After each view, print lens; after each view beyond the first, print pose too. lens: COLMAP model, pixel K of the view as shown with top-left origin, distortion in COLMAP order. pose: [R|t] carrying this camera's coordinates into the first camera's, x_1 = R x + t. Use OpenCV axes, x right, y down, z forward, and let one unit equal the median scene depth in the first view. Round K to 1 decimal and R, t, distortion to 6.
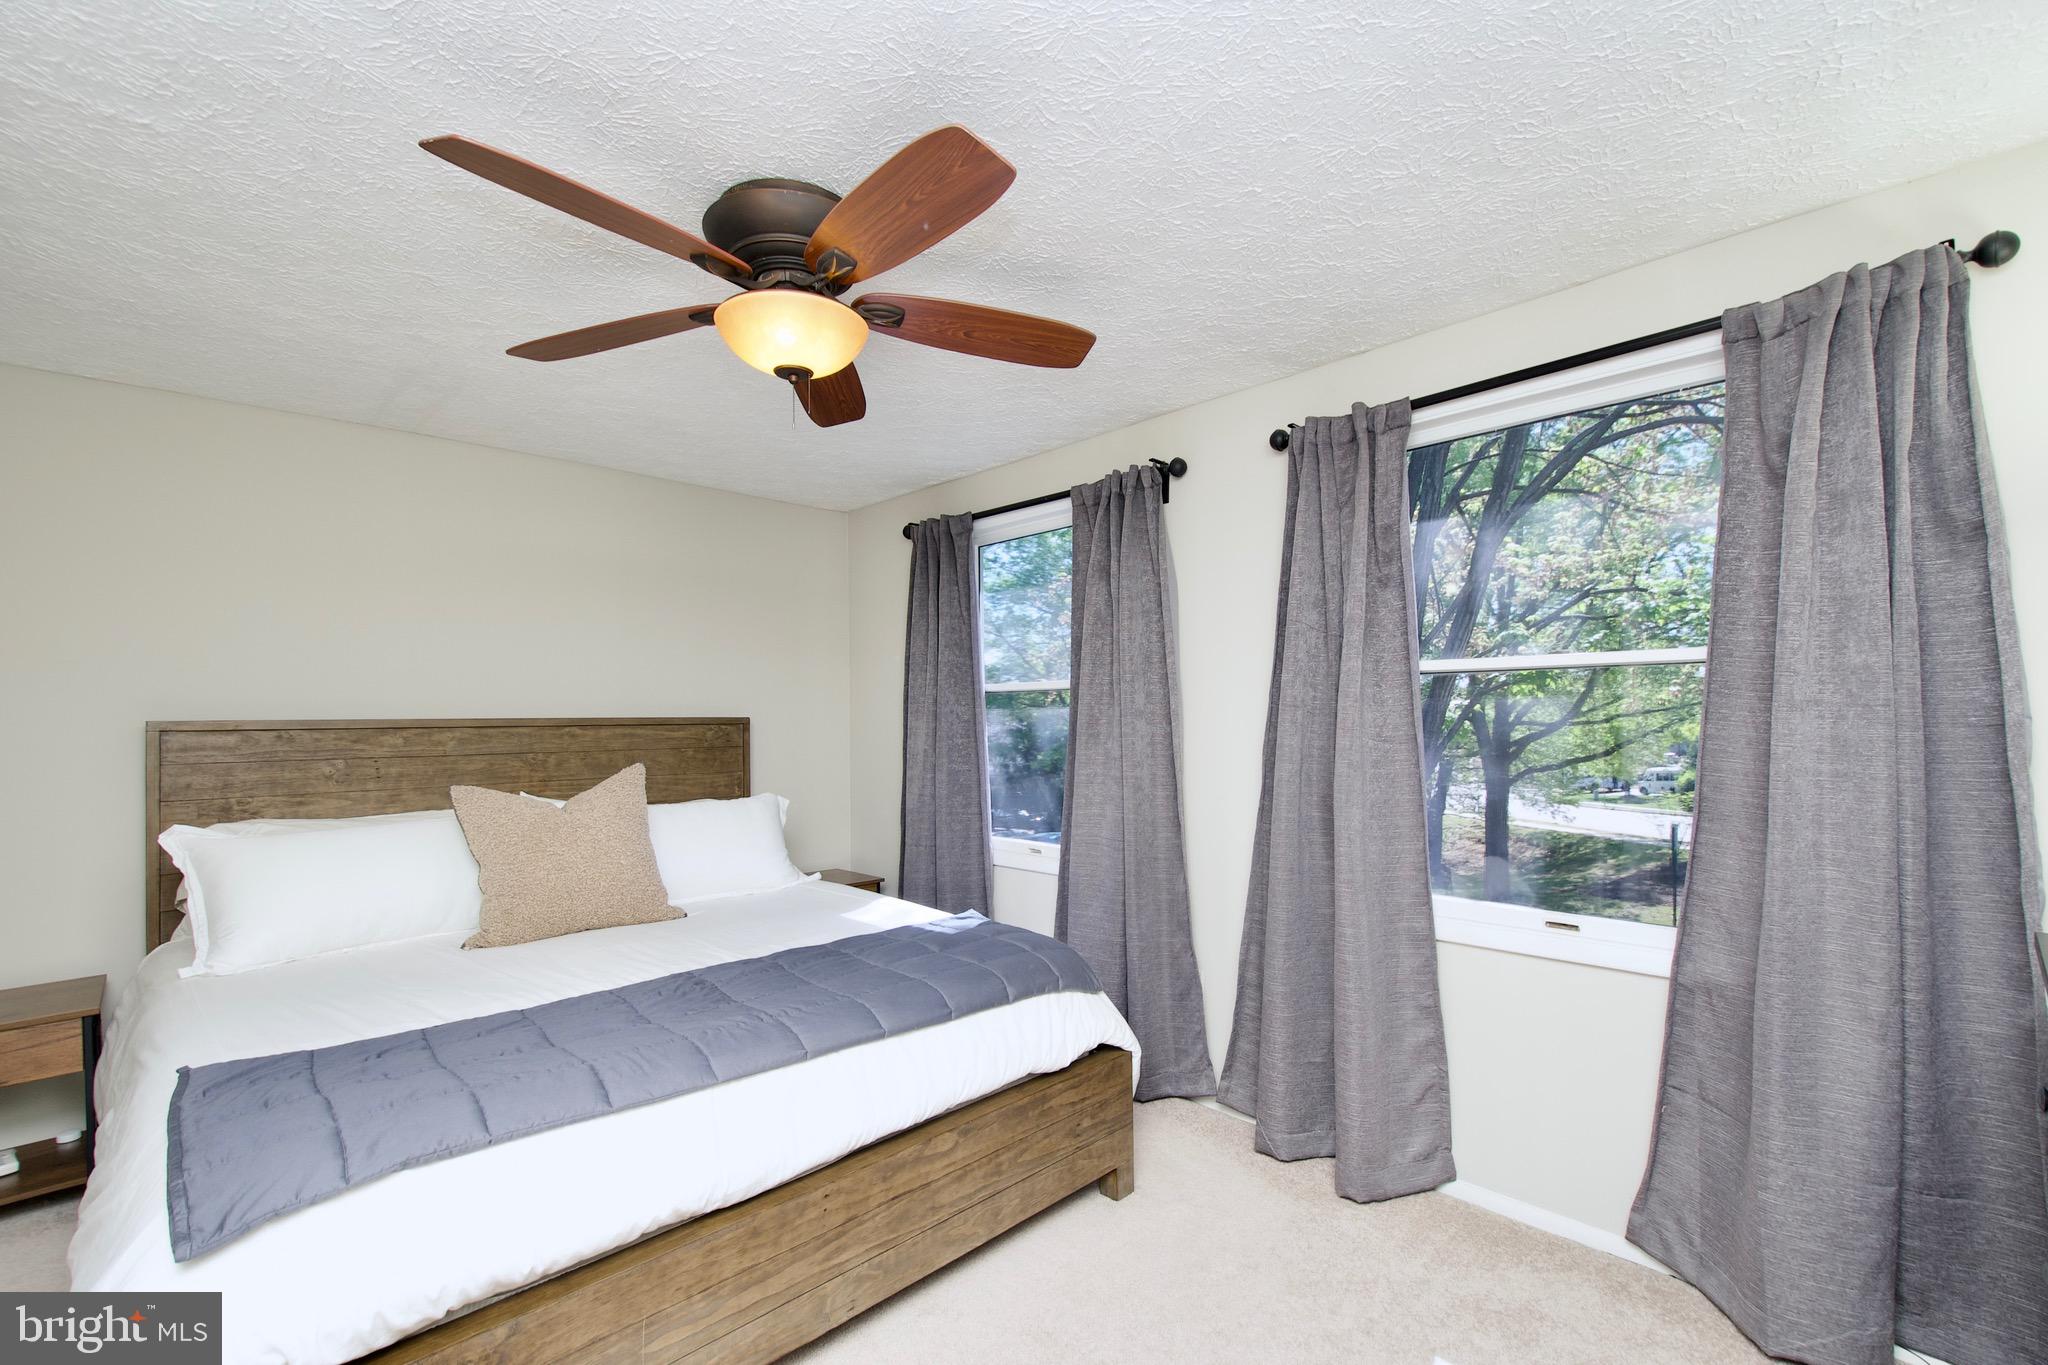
lens RADIAL K [[895.2, 0, 1042.2], [0, 895.2, 716.9], [0, 0, 1]] dist [0.006722, -0.006658]
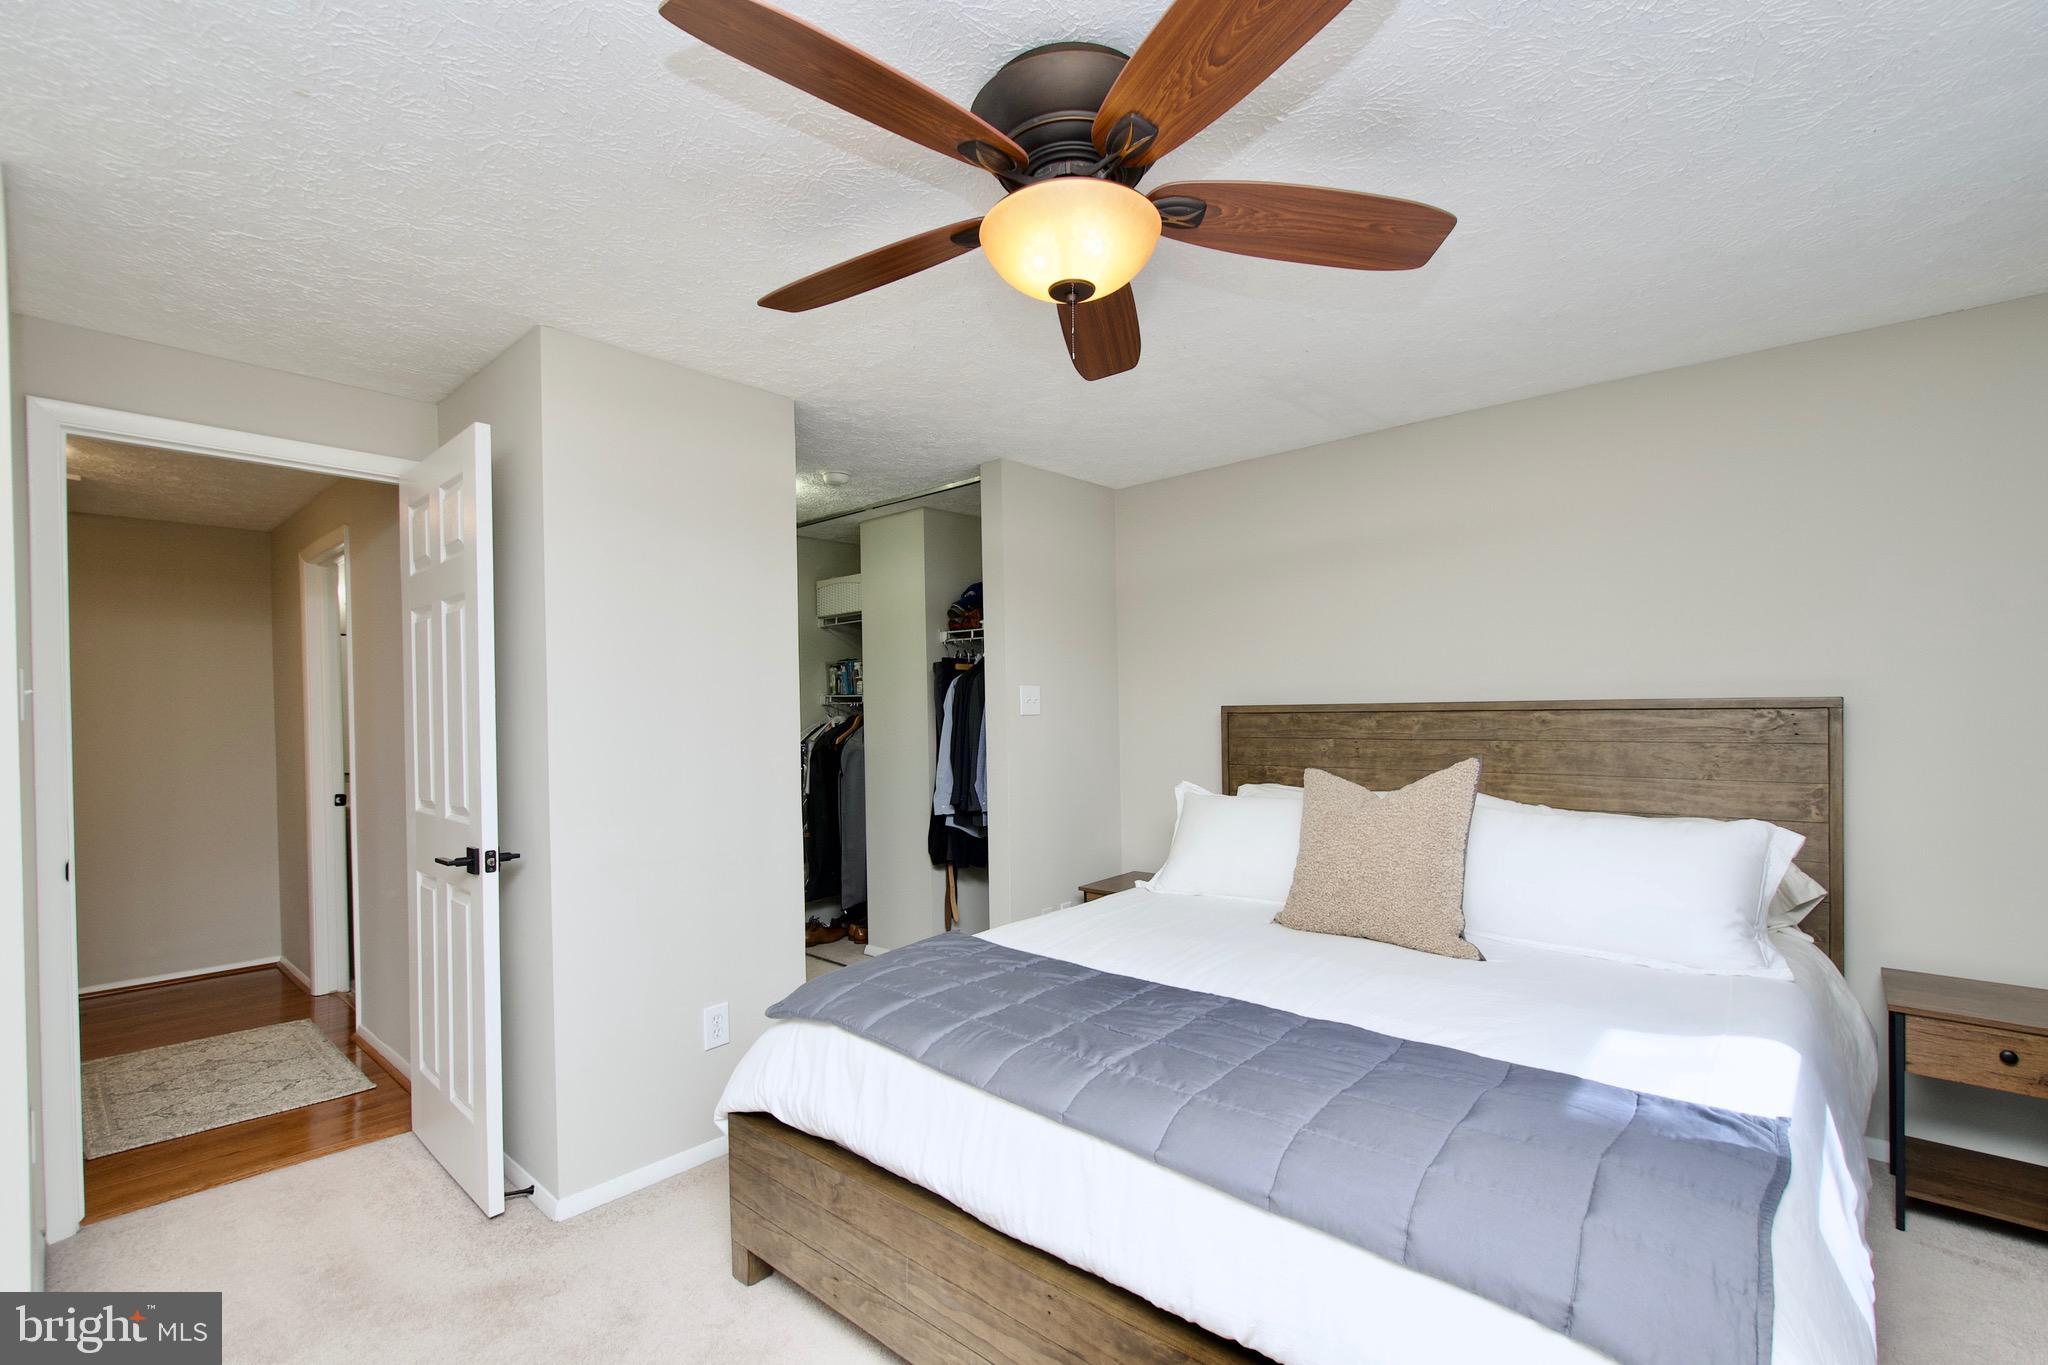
lens RADIAL K [[895.2, 0, 1042.2], [0, 895.2, 716.9], [0, 0, 1]] dist [0.006722, -0.006658]
pose [[0.075083, 0.015803, -0.997052, 0.322581], [0.012207, 0.999785, 0.016765, -0.004020], [0.997103, -0.013430, 0.074874, 0.537398]]
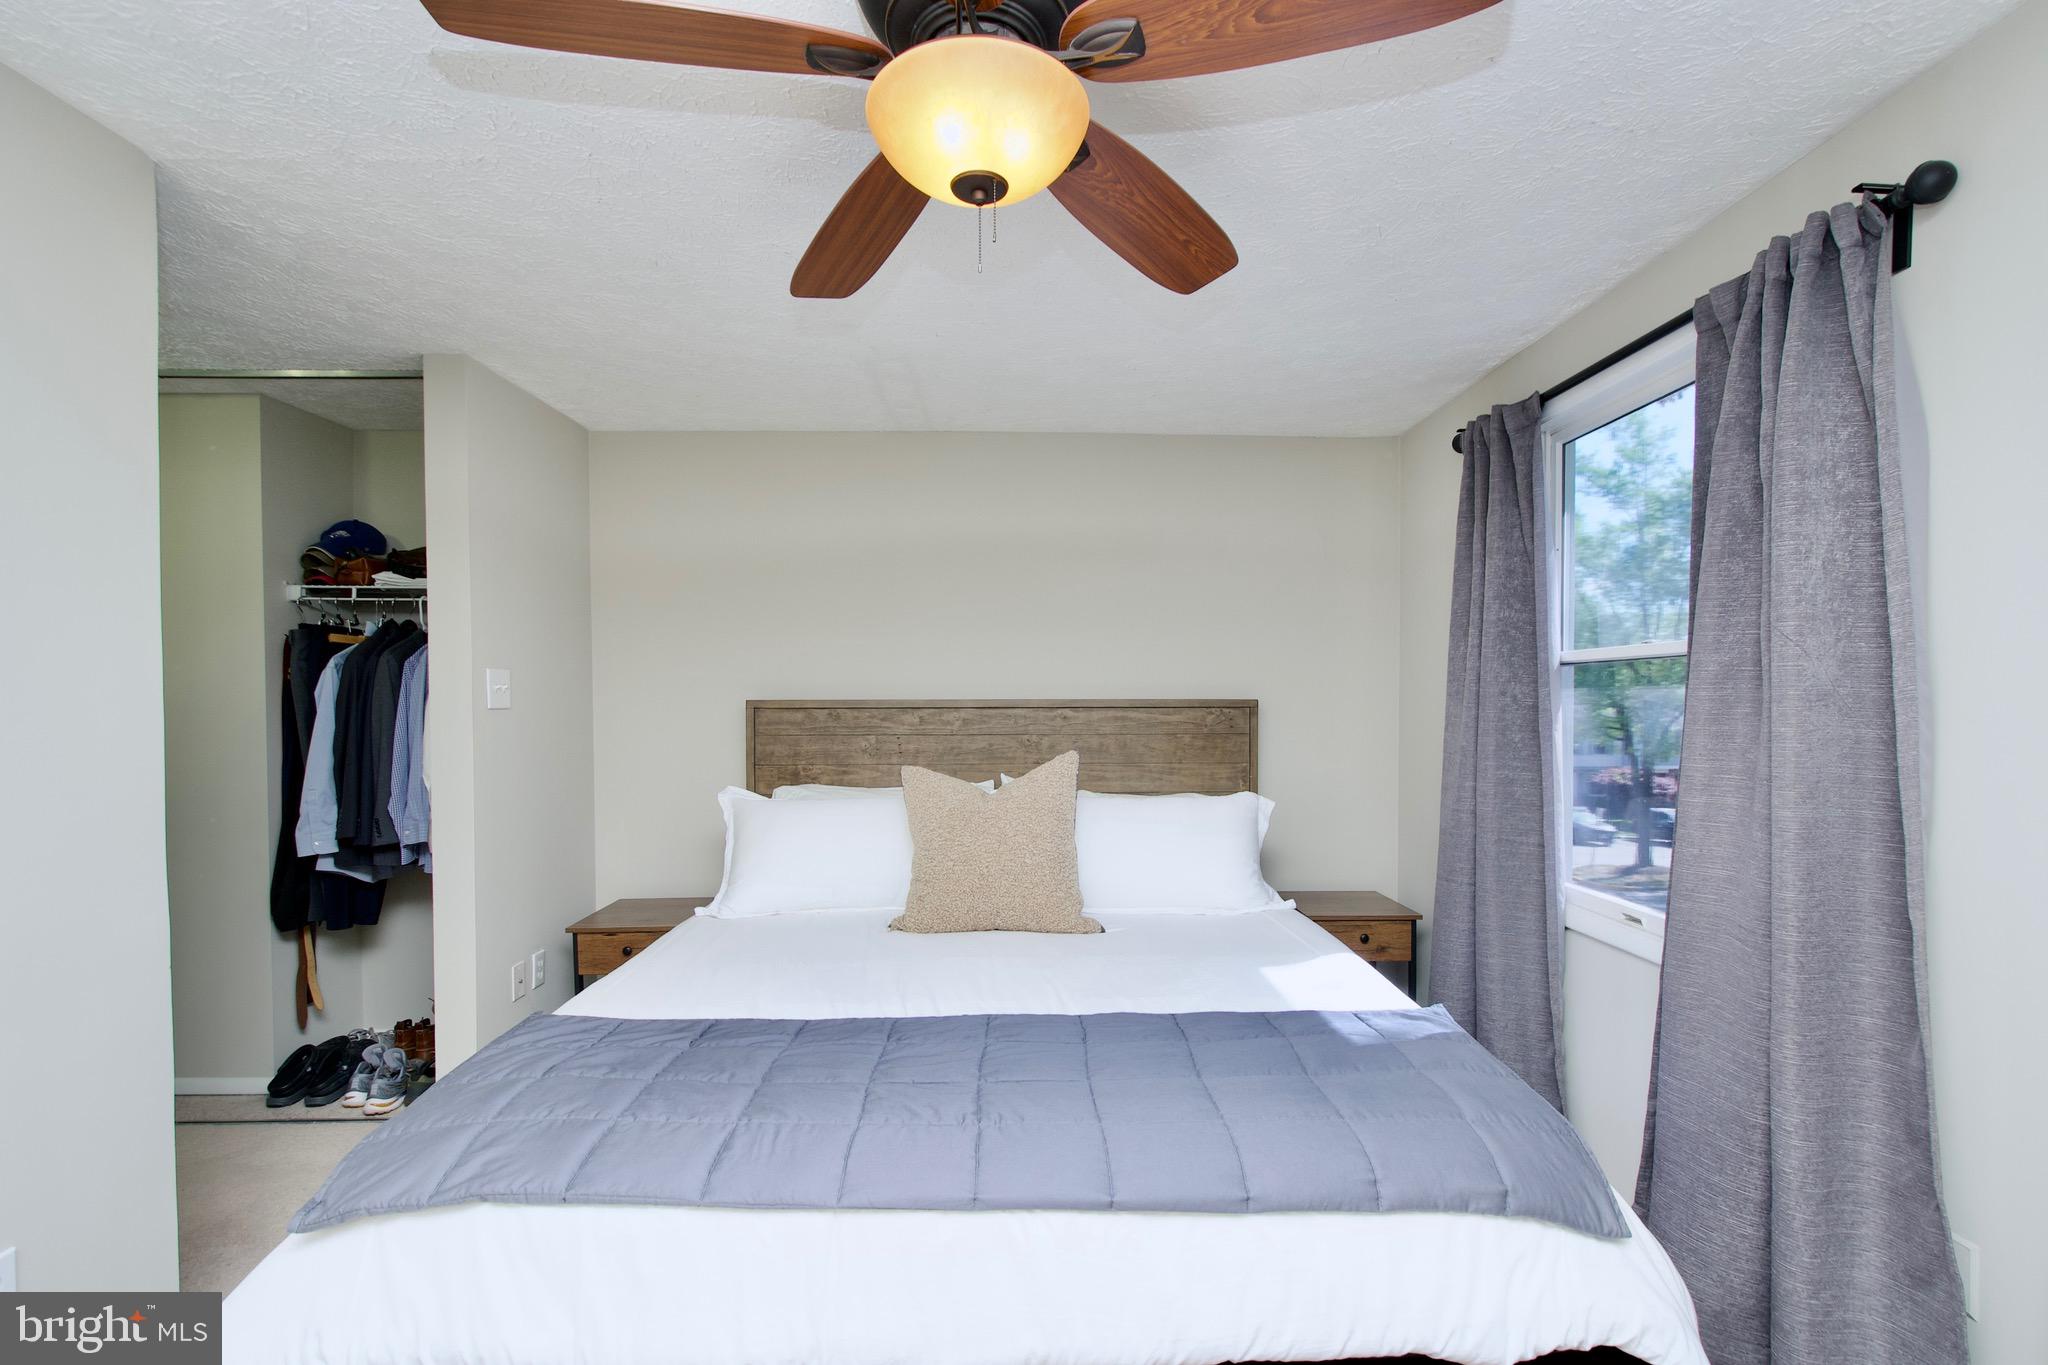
lens RADIAL K [[895.2, 0, 1042.2], [0, 895.2, 716.9], [0, 0, 1]] dist [0.006722, -0.006658]
pose [[0.733921, 0.019078, -0.678966, 0.130169], [-0.005419, 0.999738, 0.022234, -0.001402], [0.679213, -0.012638, 0.733833, 0.316979]]
